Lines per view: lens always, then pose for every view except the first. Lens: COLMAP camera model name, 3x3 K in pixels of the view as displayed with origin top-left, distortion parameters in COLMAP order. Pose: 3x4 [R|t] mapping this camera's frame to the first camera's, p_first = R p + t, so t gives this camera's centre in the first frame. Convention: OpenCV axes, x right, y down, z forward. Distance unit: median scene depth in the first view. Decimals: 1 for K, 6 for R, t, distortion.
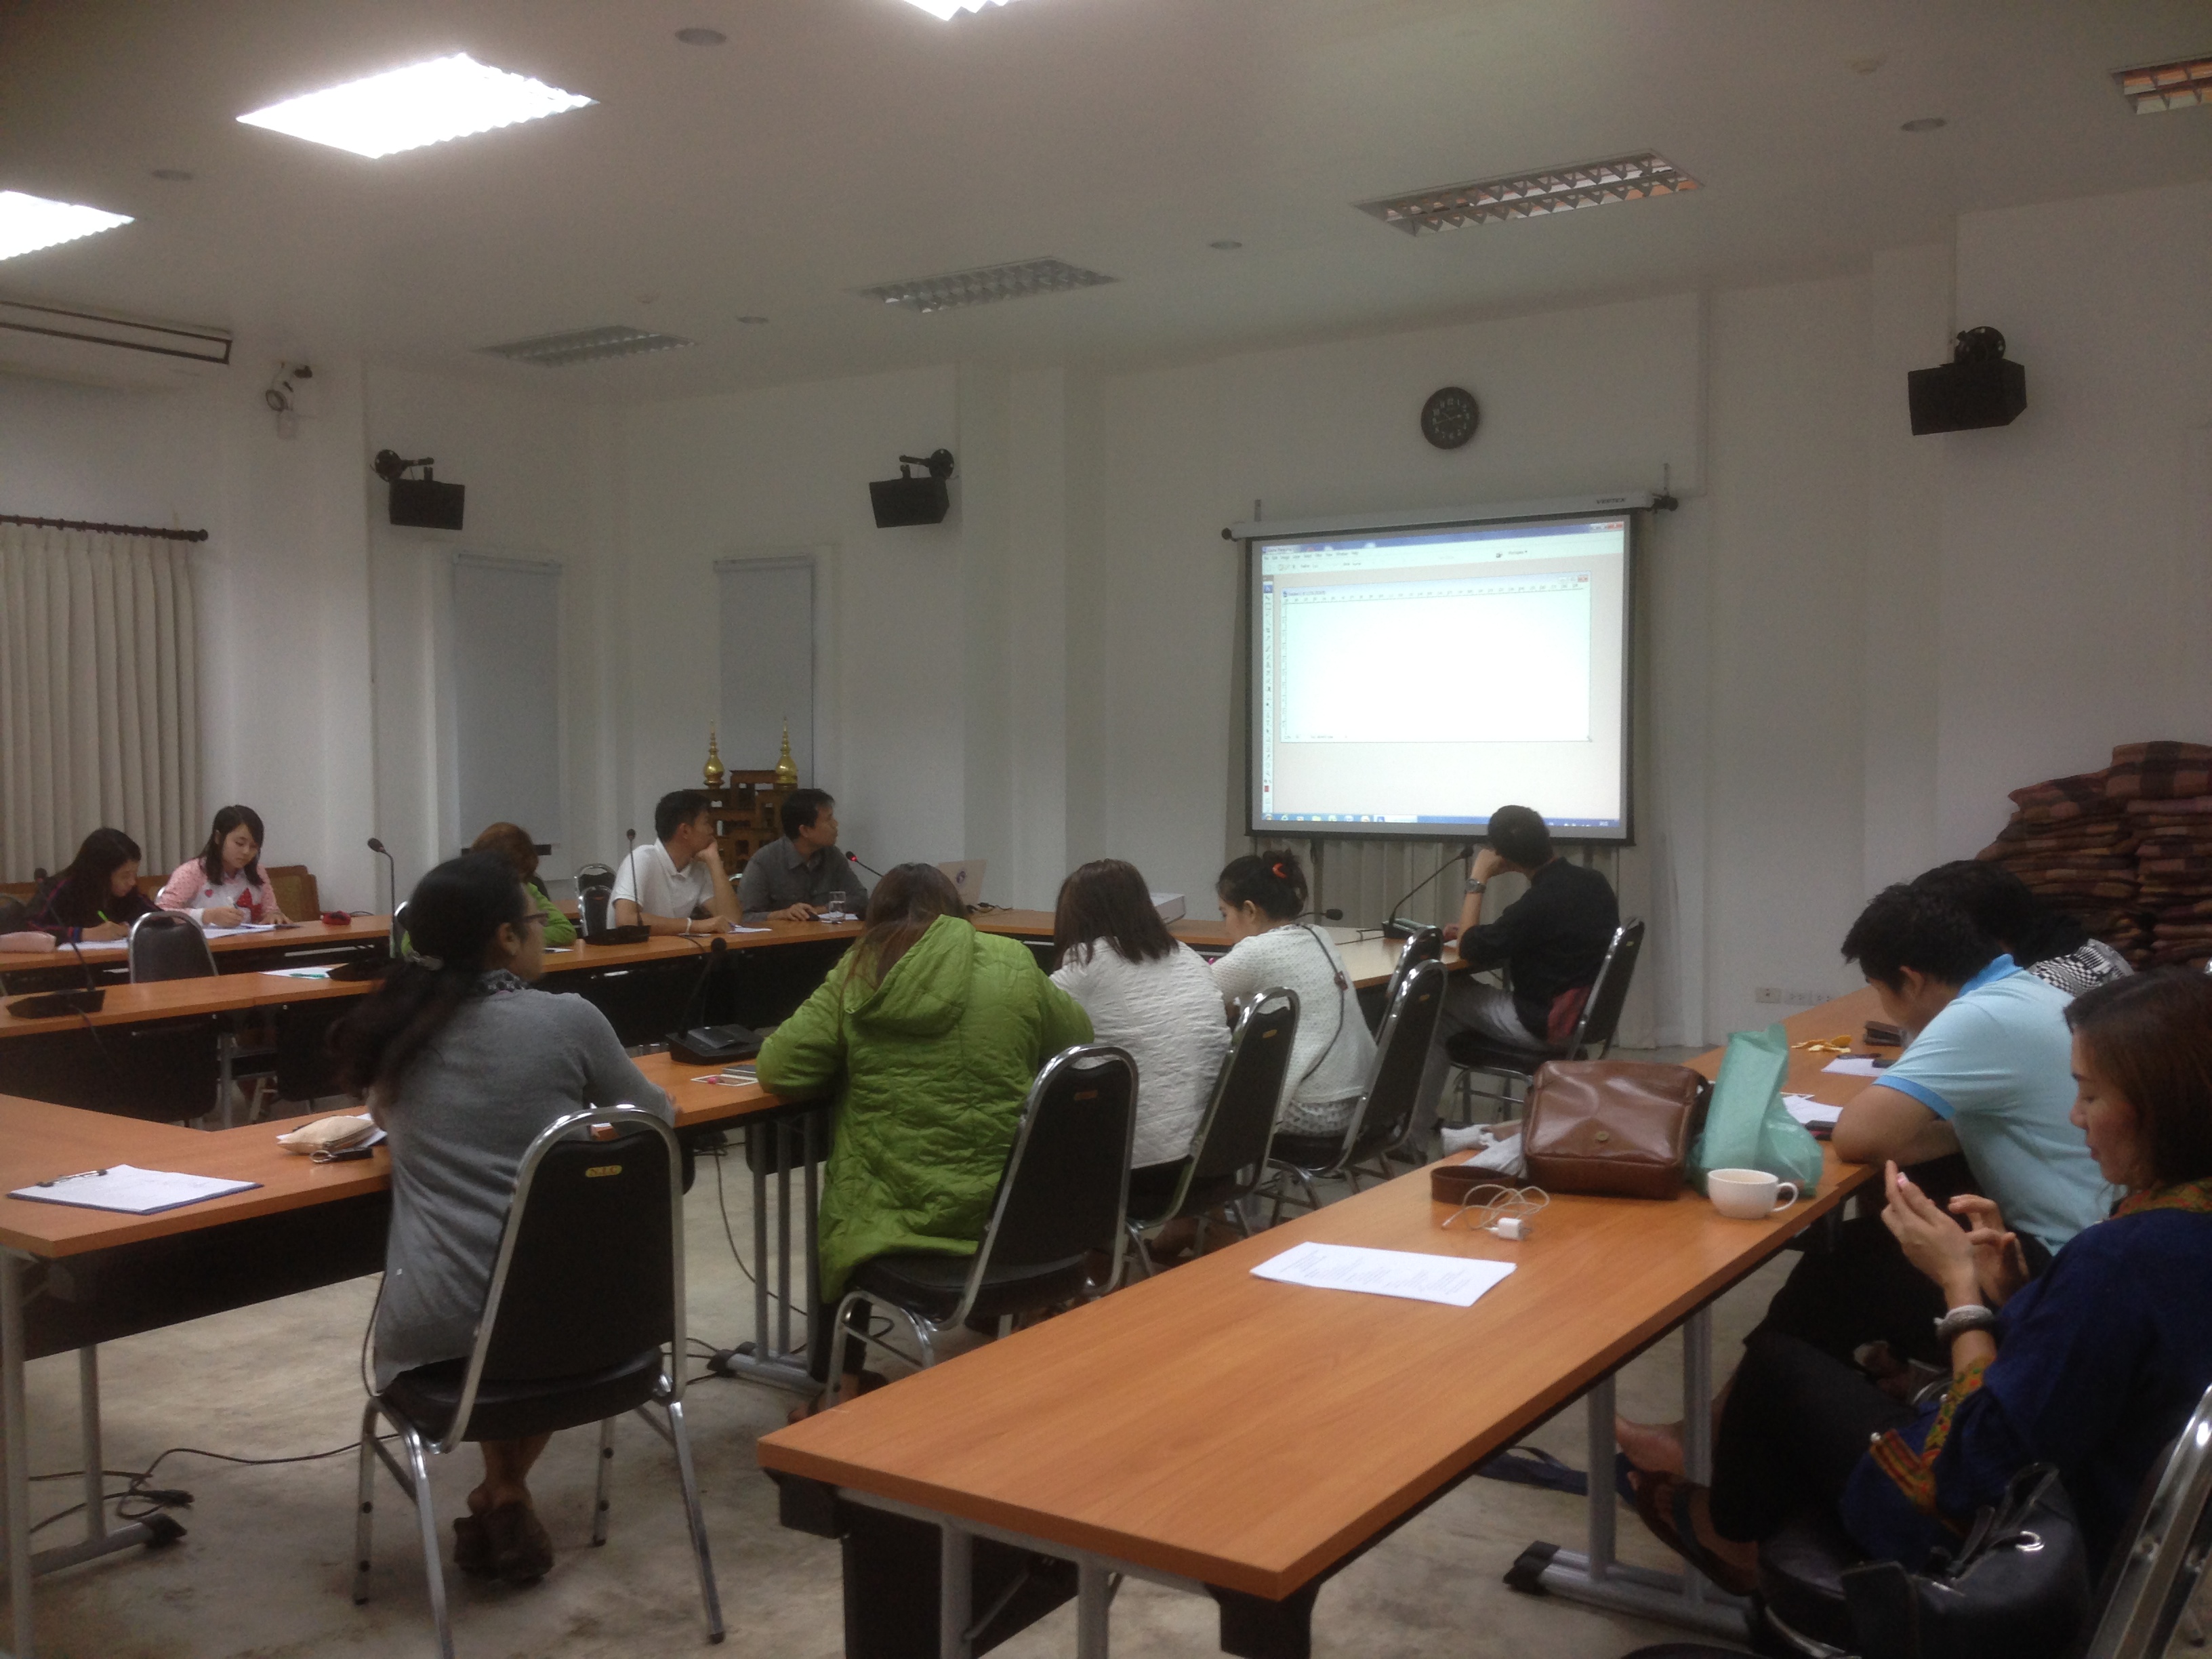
lens RADIAL K [[2022.4, 0, 1104.5], [0, 2022.4, 833.8], [0, 0, 1]] dist [0.123078, -0.209632]
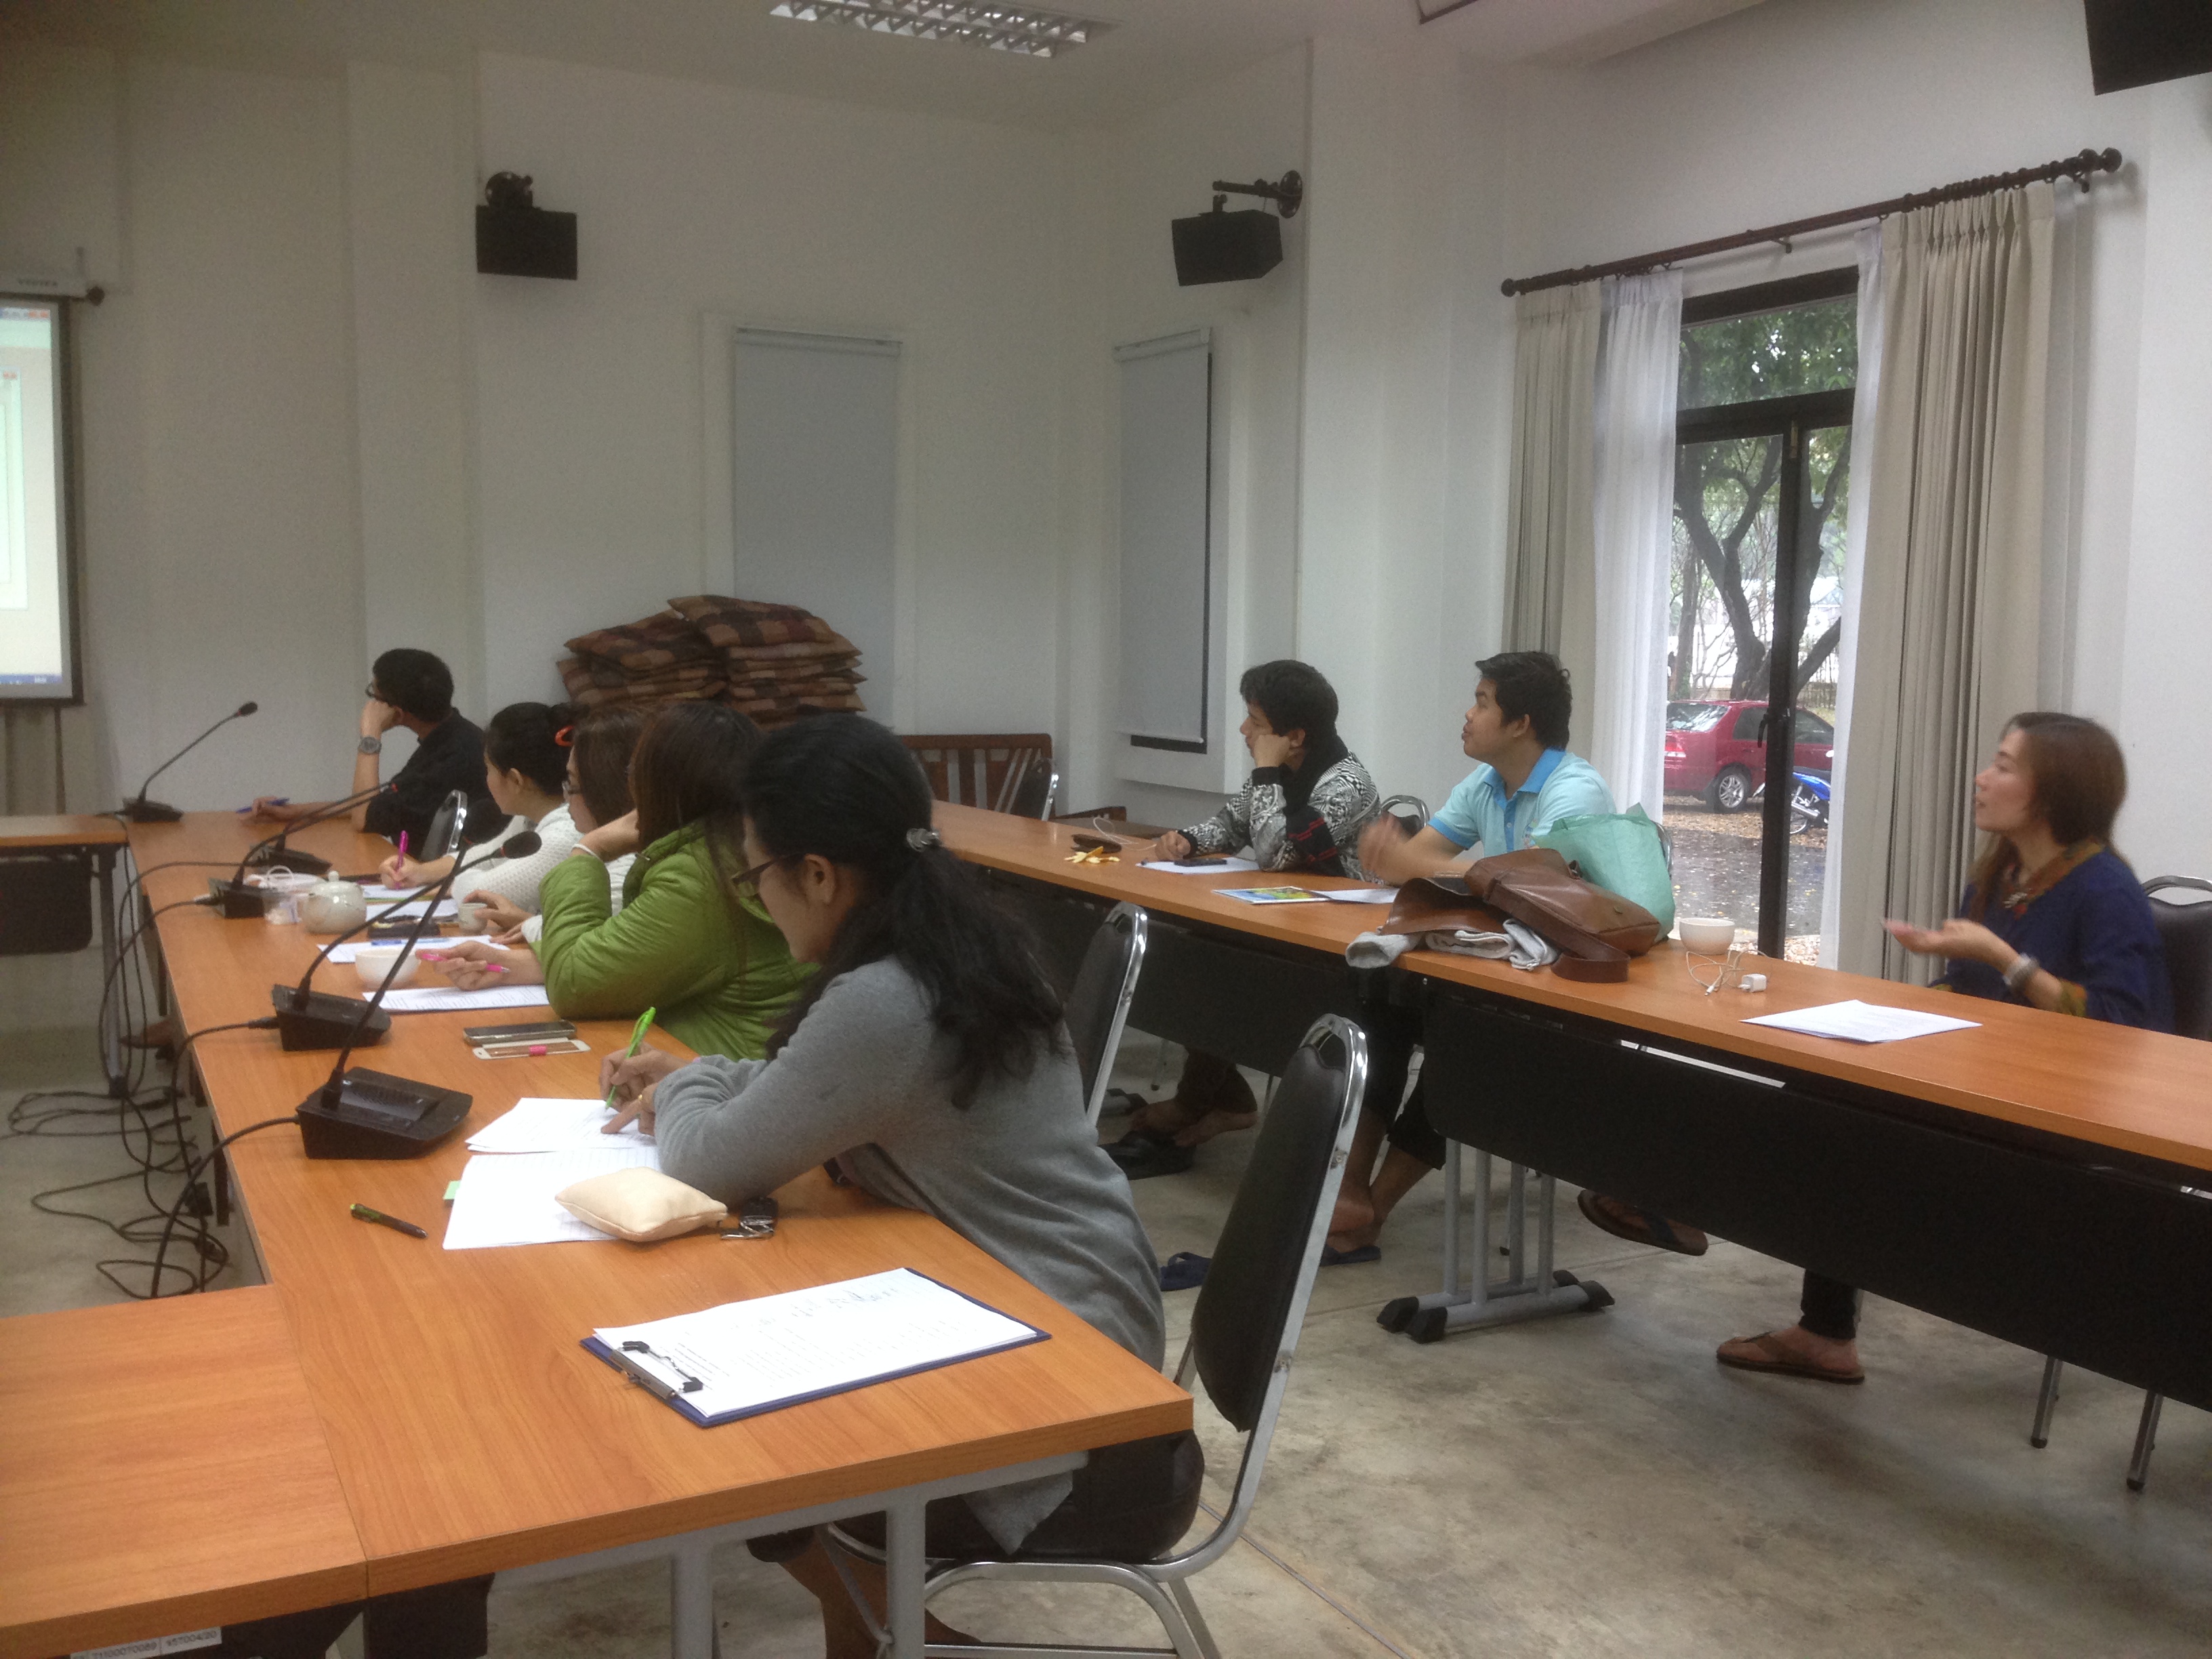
lens RADIAL K [[2022.4, 0, 1104.5], [0, 2022.4, 833.8], [0, 0, 1]] dist [0.123078, -0.209632]
pose [[0.458681, -0.080470, 0.884950, -0.369470], [0.024985, 0.996665, 0.077678, 0.003744], [-0.888249, -0.013519, 0.459162, 0.294545]]
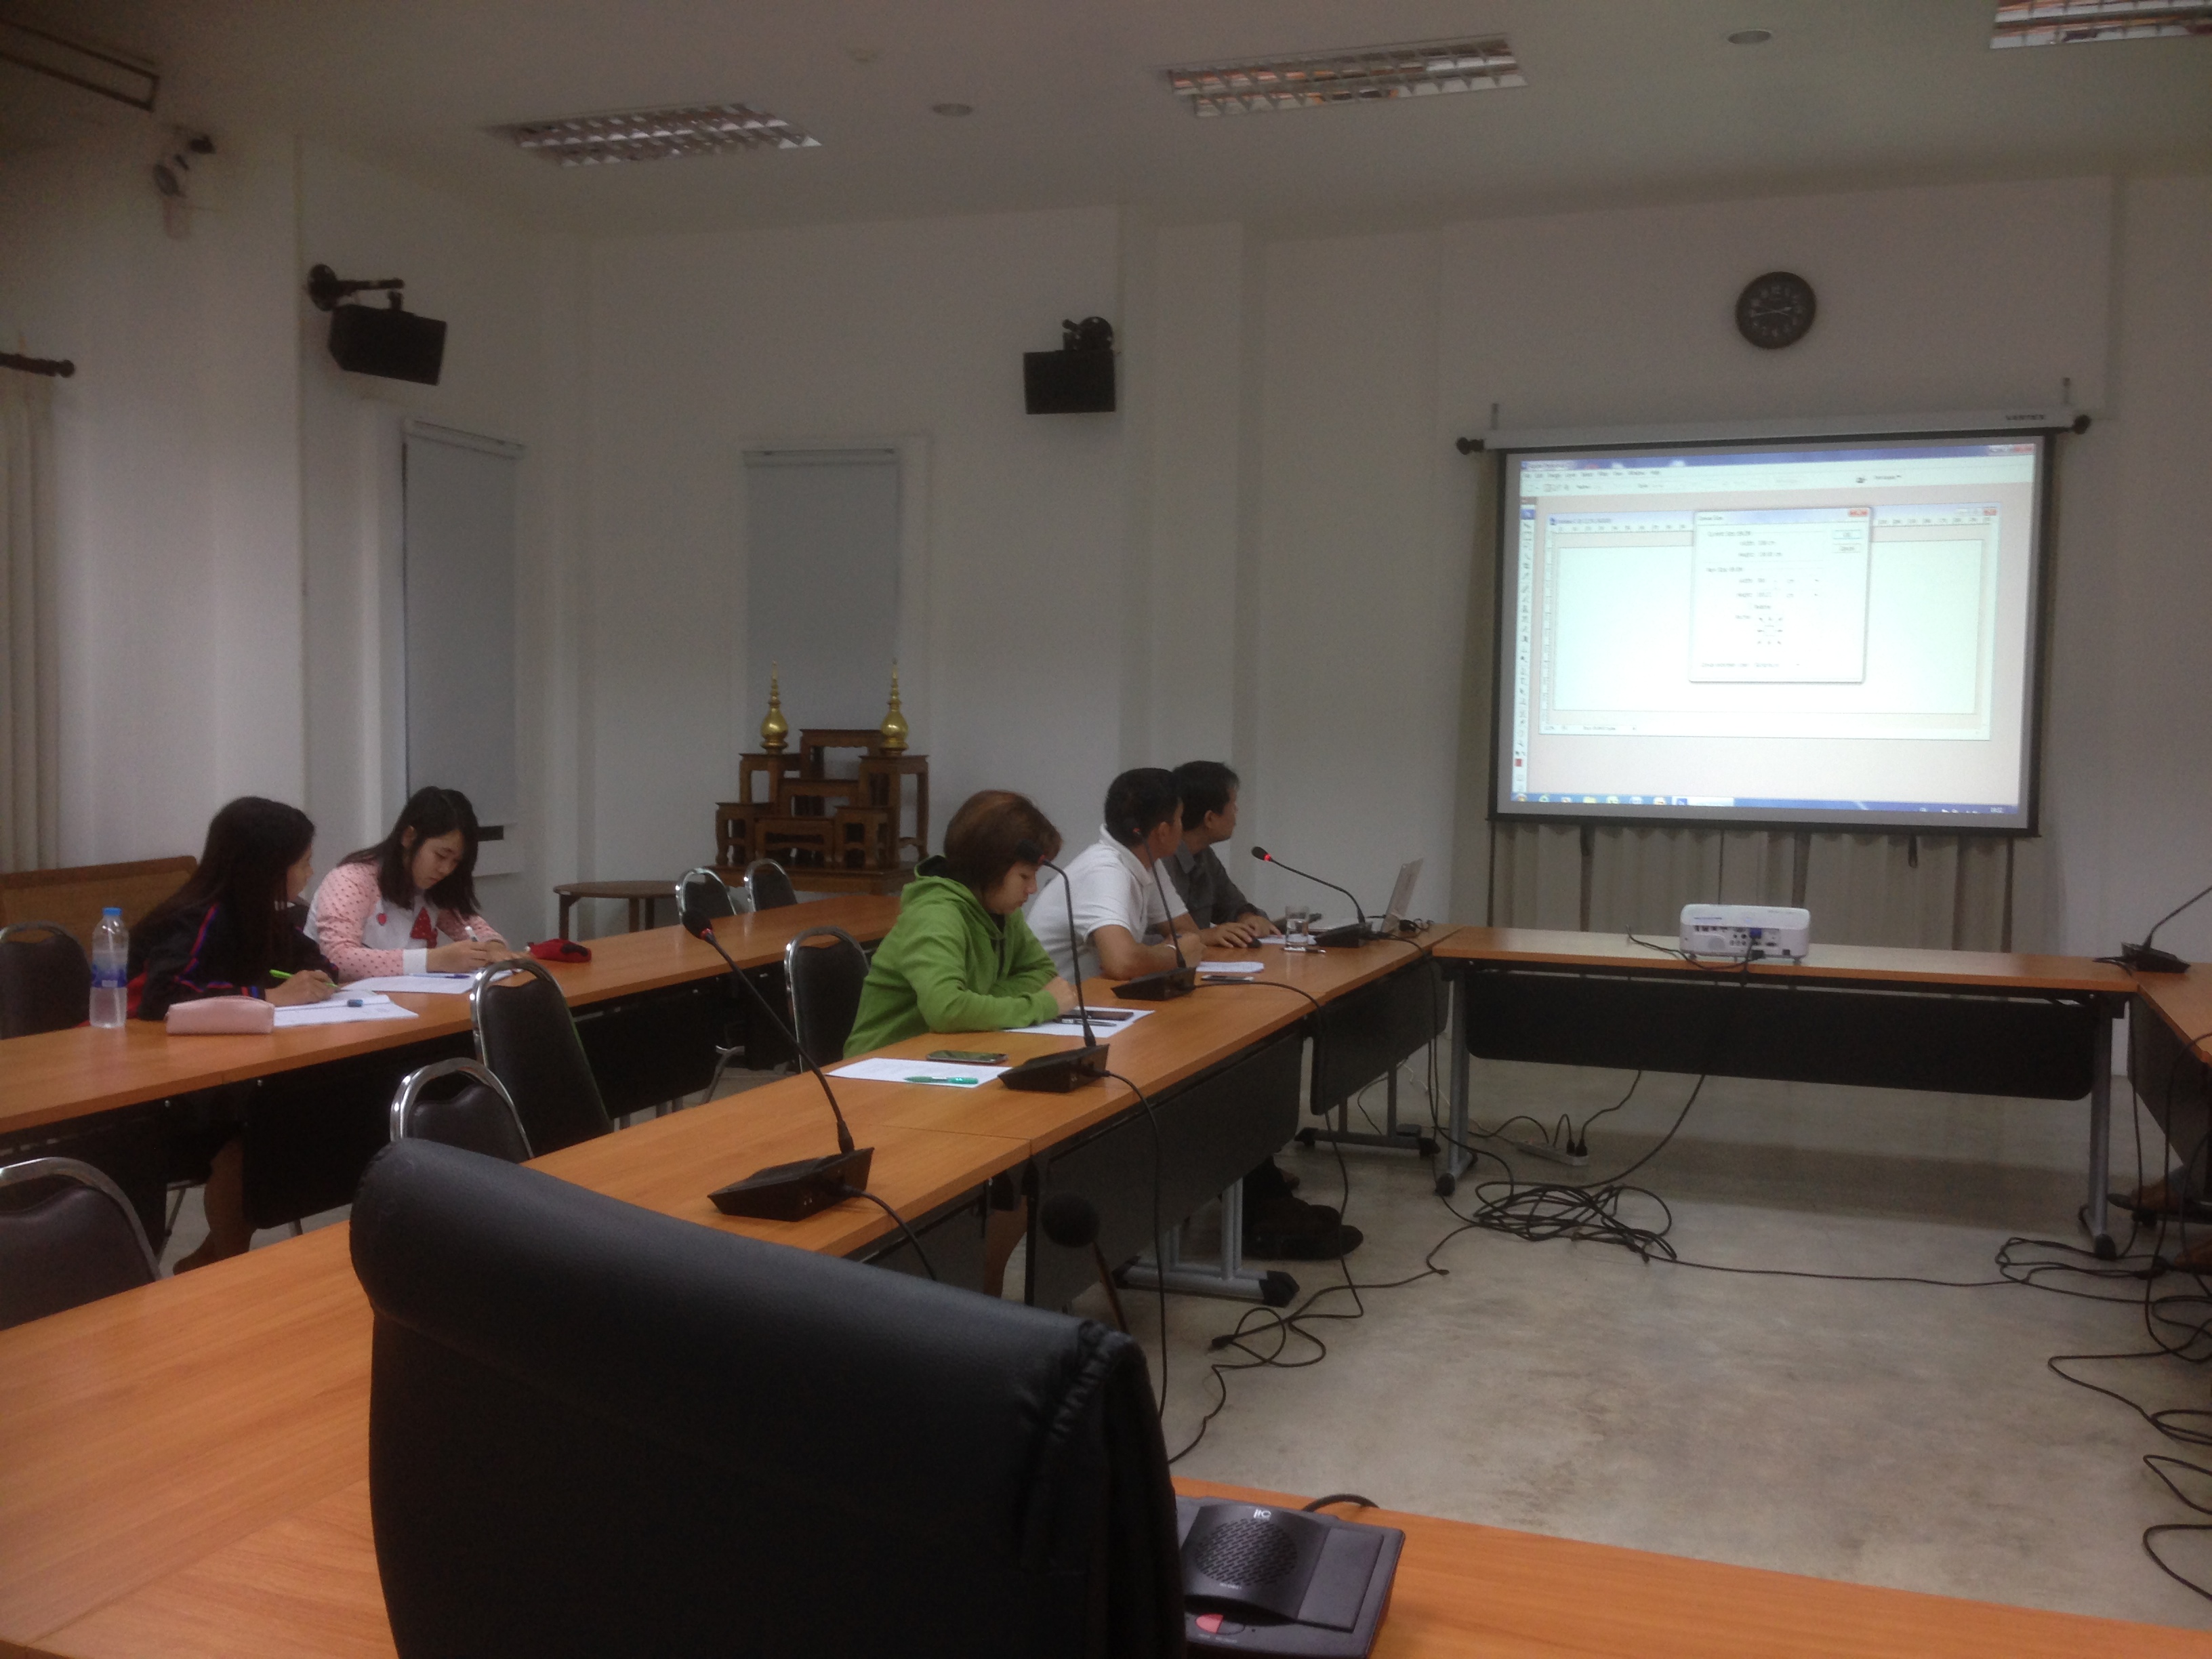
lens RADIAL K [[2021.5, 0, 1110.5], [0, 2021.5, 830.8], [0, 0, 1]] dist [0.125455, -0.208748]
pose [[0.965590, 0.003306, 0.260047, -0.396255], [-0.006875, 0.999894, 0.012816, -0.005929], [-0.259977, -0.014162, 0.965511, 0.357793]]
